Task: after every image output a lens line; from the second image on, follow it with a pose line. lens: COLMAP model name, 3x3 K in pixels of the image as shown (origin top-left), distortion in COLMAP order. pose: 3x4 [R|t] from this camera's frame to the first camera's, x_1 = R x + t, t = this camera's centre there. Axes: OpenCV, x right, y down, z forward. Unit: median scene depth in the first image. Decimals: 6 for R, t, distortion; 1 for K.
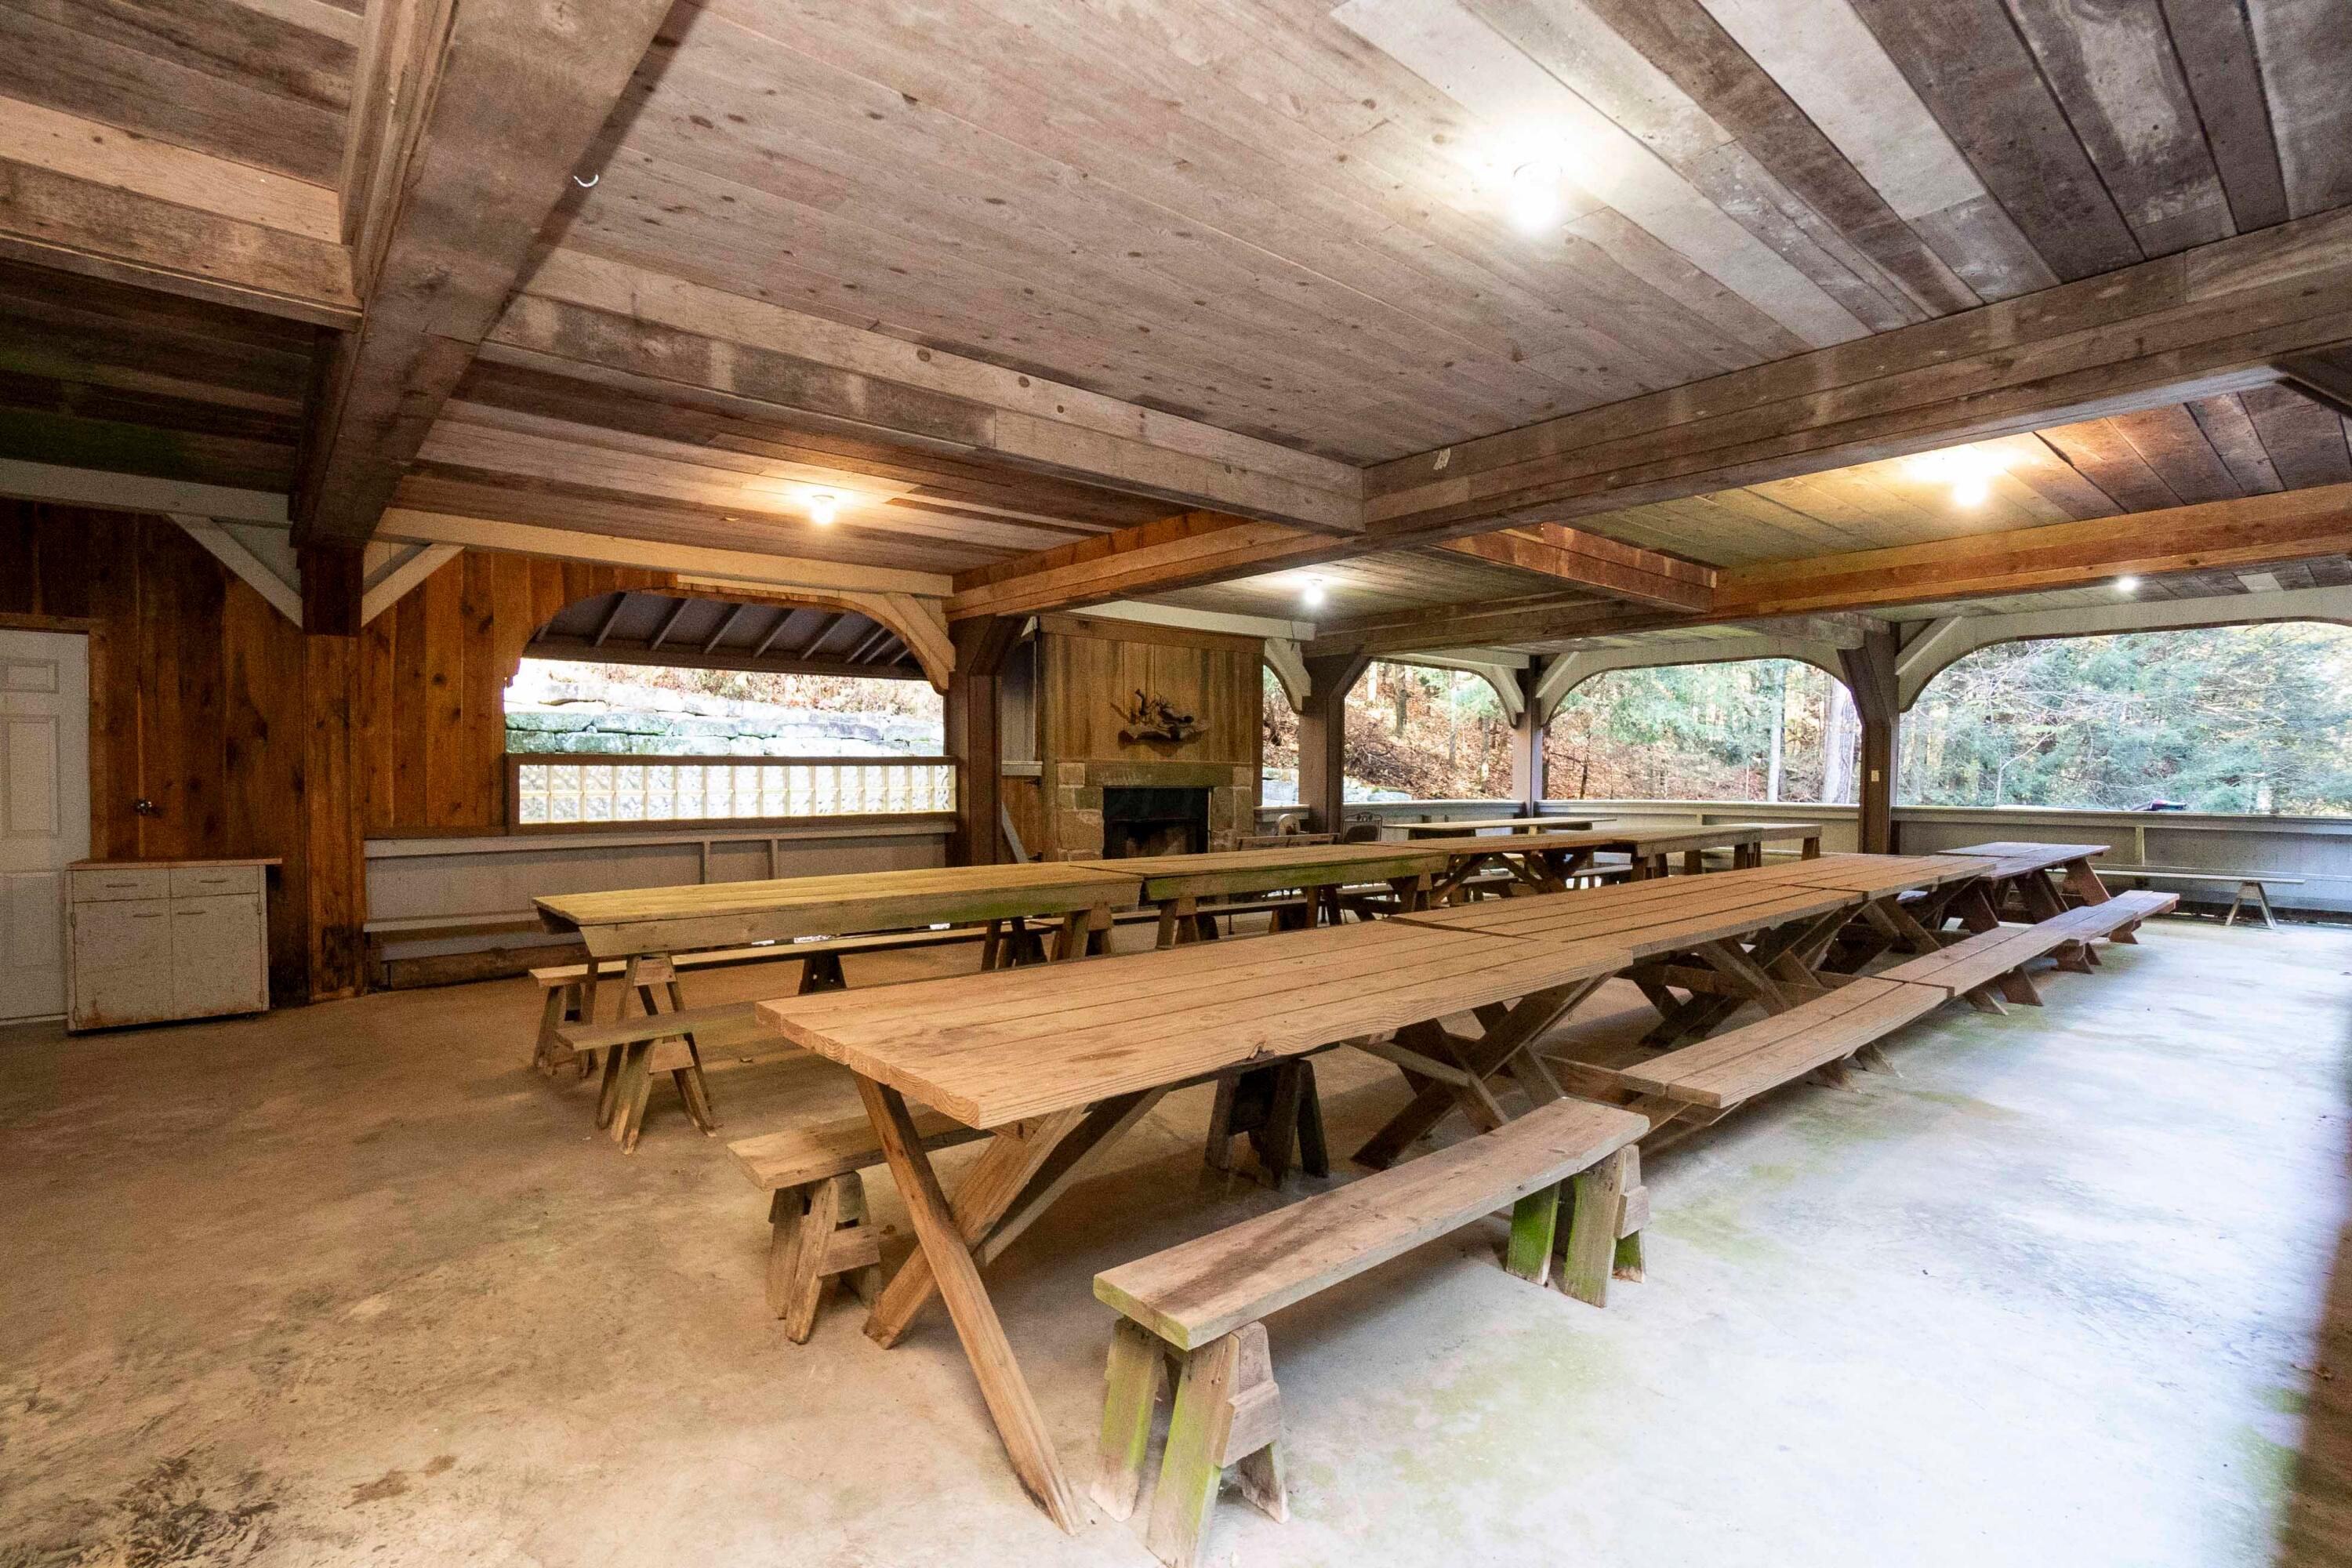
lens RADIAL K [[1092.3, 0, 1176.0], [0, 1092.3, 784.0], [0, 0, 1]] dist [-0.000355, -0.000097]
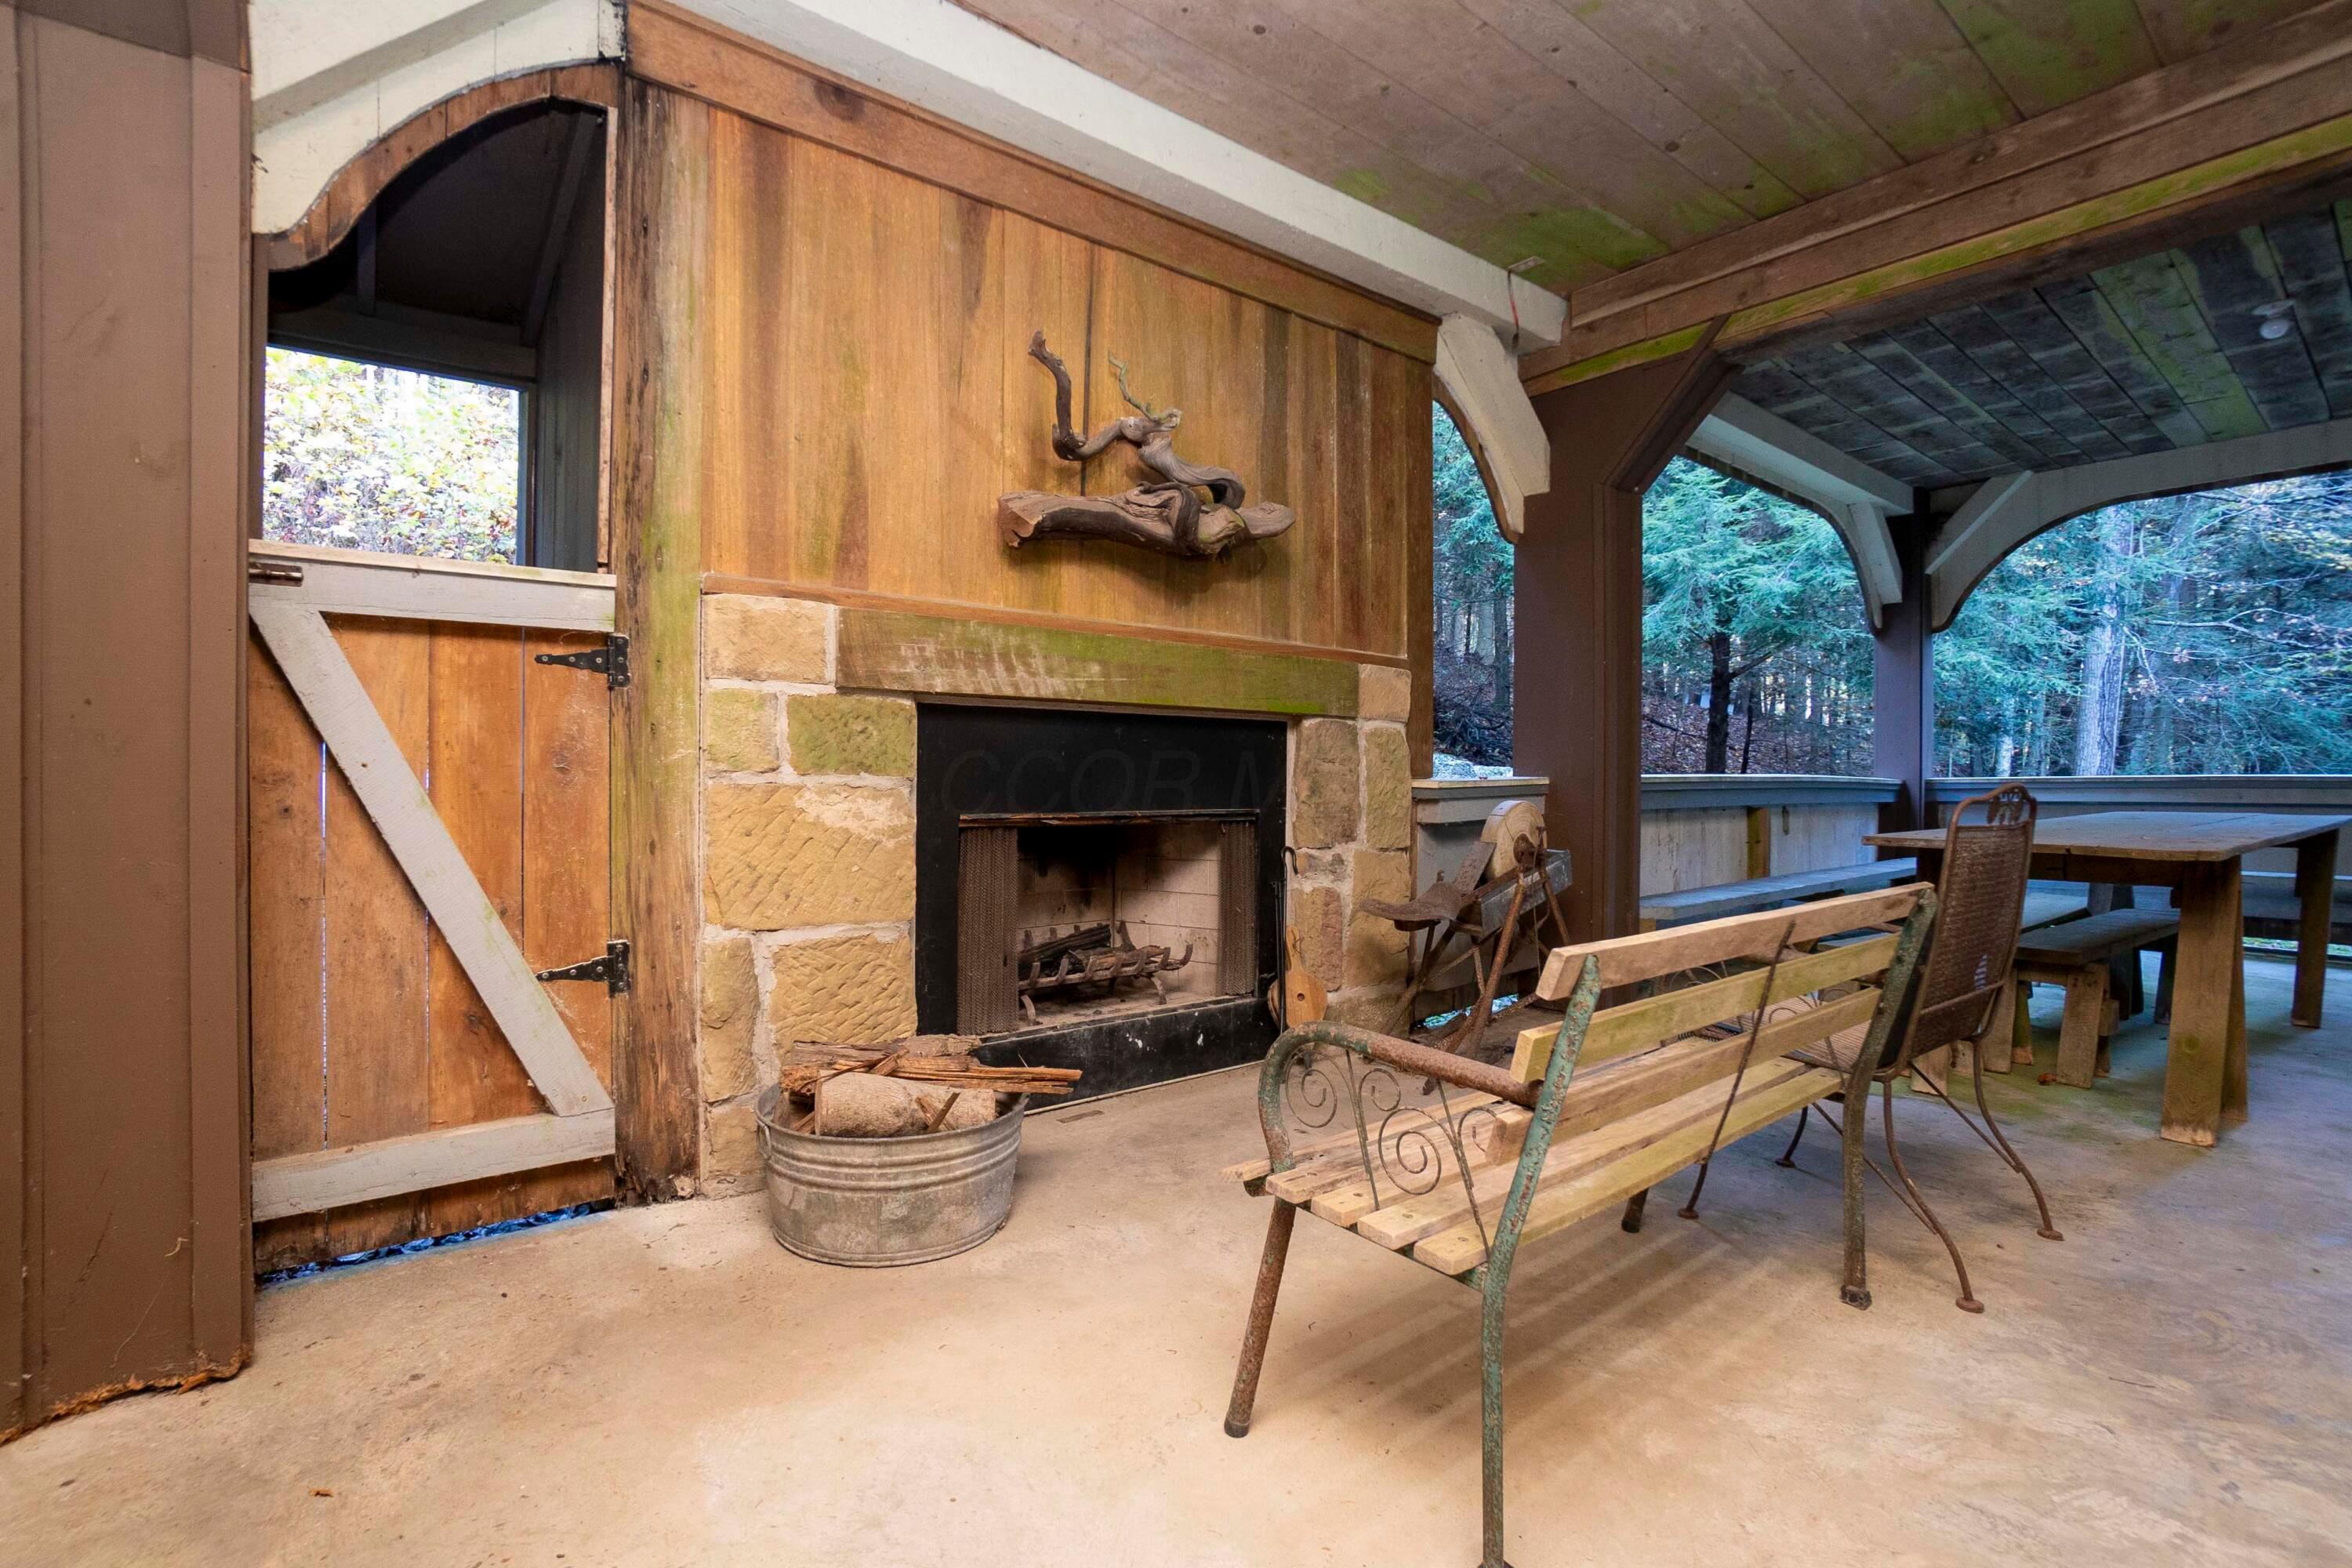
lens RADIAL K [[996.9, 0, 1176.0], [0, 996.9, 784.0], [0, 0, 1]] dist [-0.000062, 0.000206]
pose [[0.998617, -0.006128, -0.052207, 0.011356], [0.005799, 0.999962, -0.006455, 0.024998], [0.052244, 0.006143, 0.998615, 0.703526]]
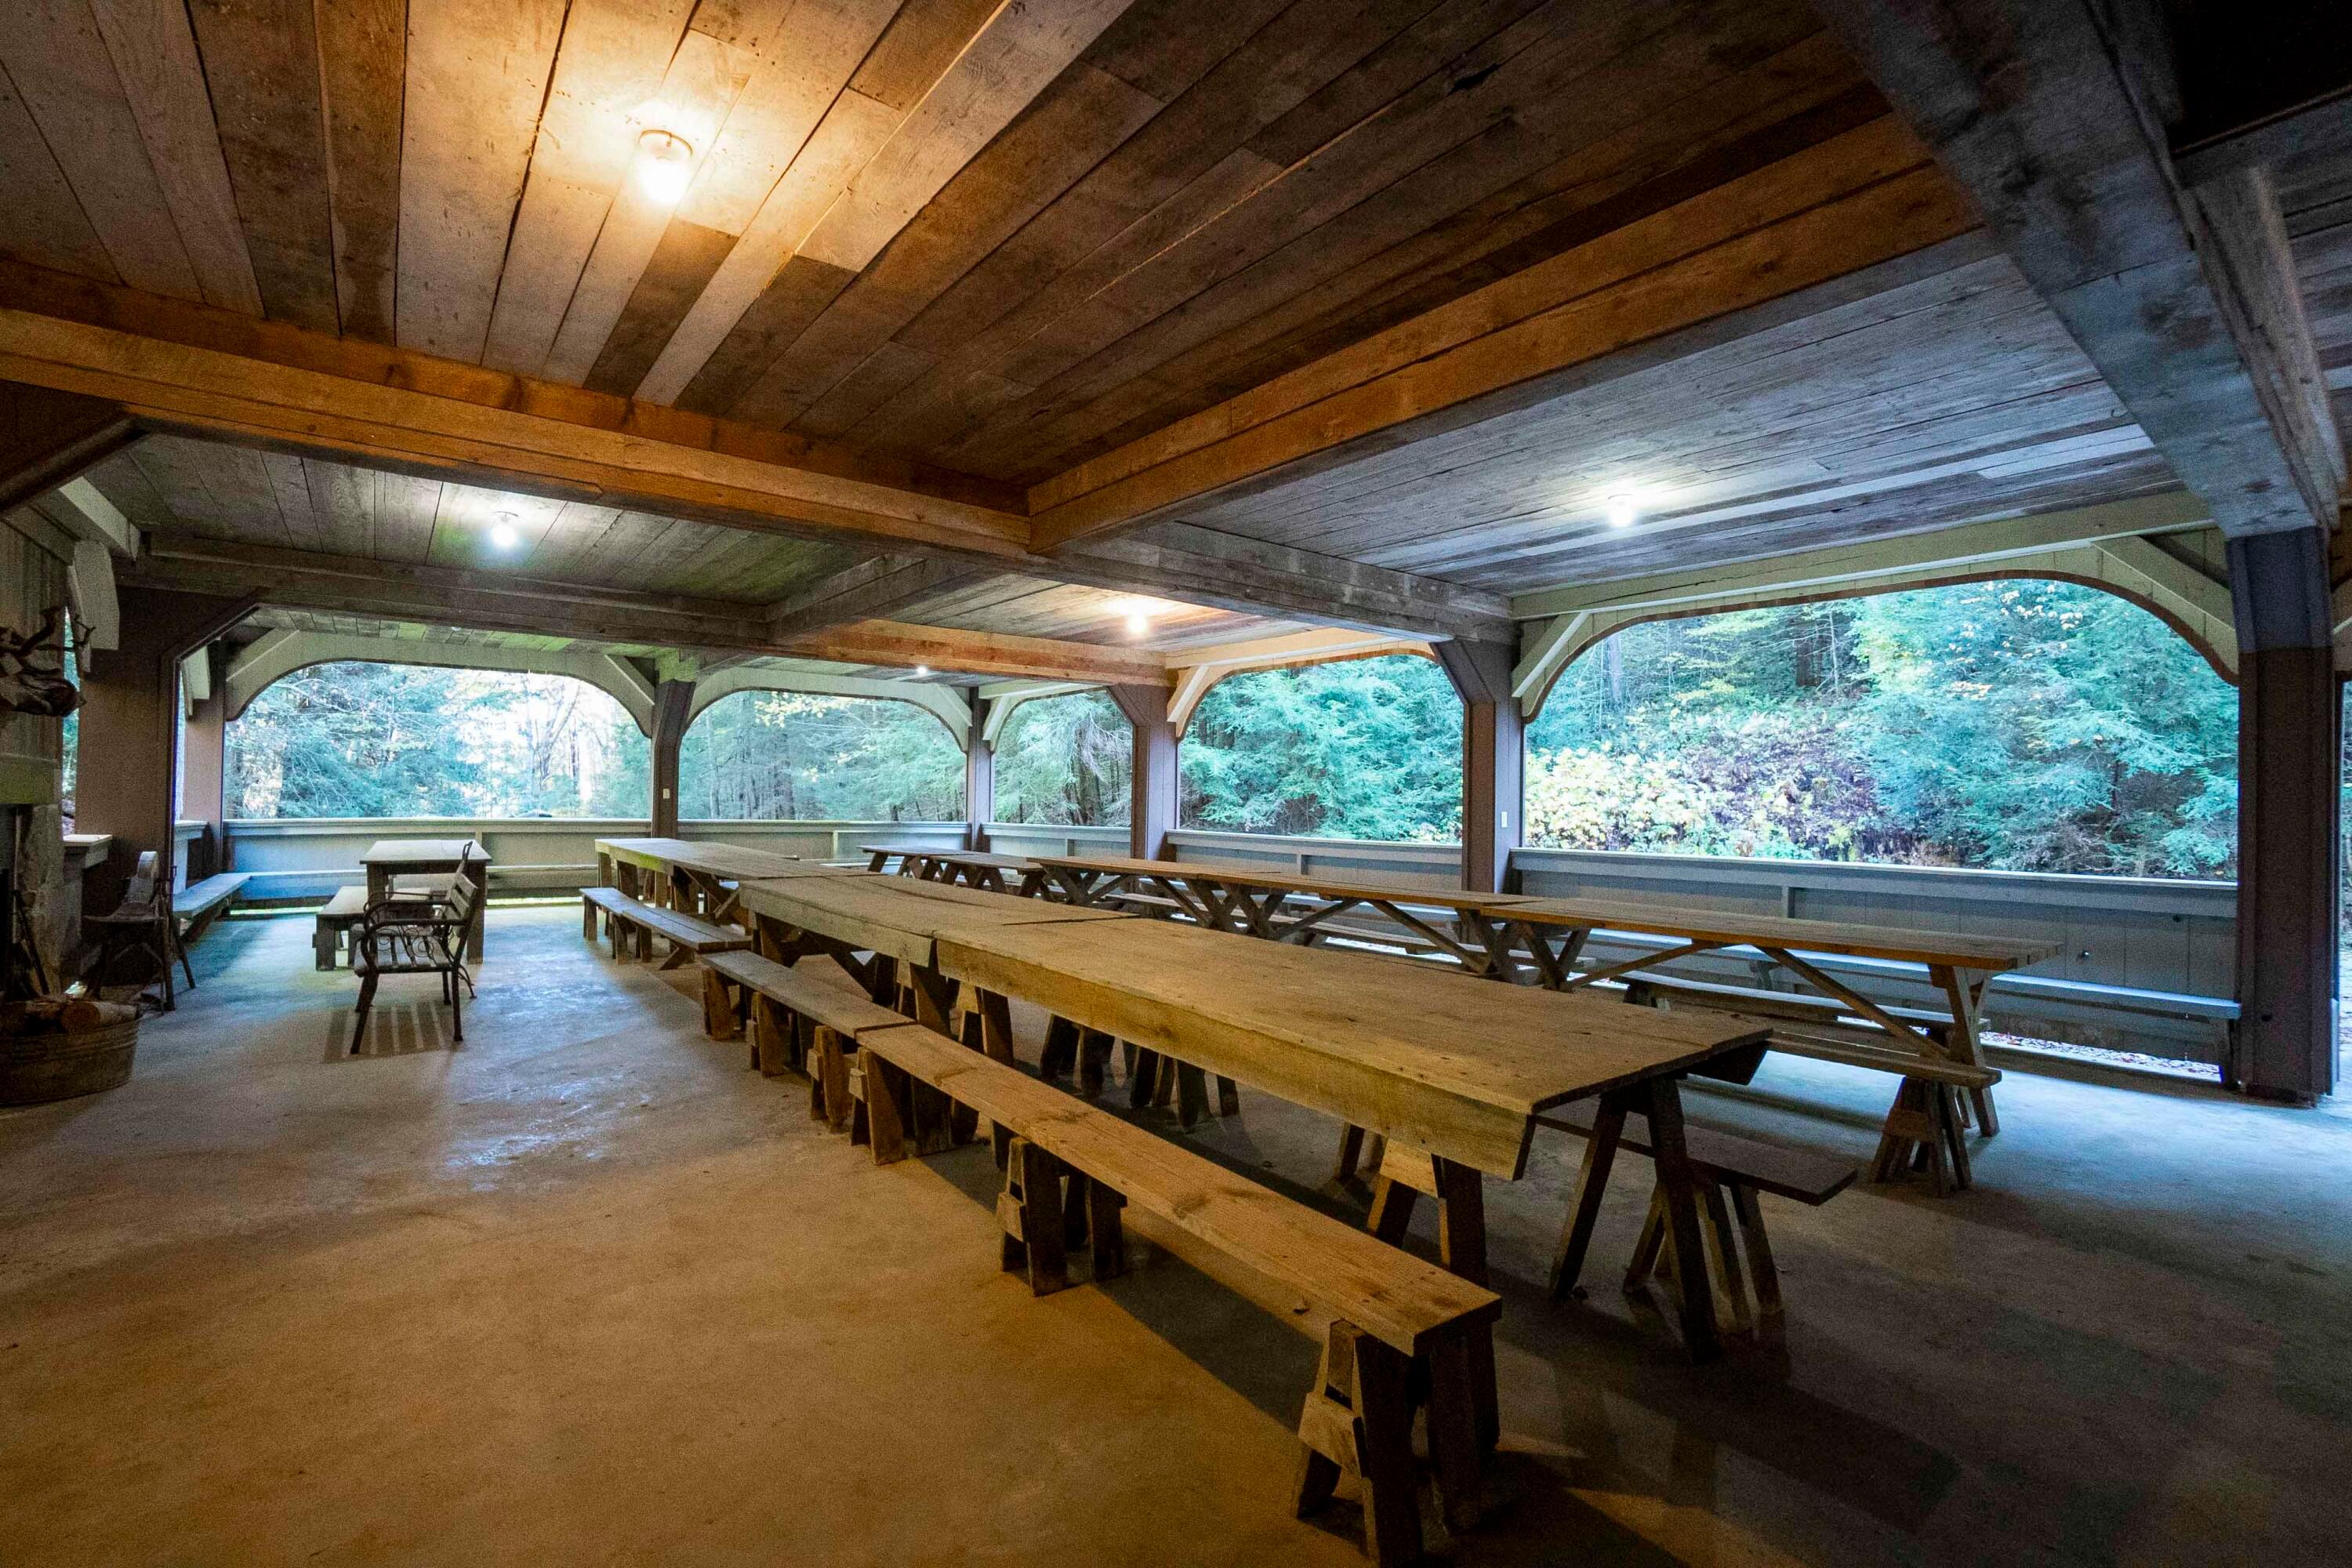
lens RADIAL K [[996.9, 0, 1176.0], [0, 996.9, 784.0], [0, 0, 1]] dist [-0.000062, 0.000206]
pose [[0.042852, 0.016463, 0.998946, -0.402825], [-0.000706, 0.999864, -0.016448, -0.000940], [-0.999081, -0.000001, 0.042858, 0.461401]]
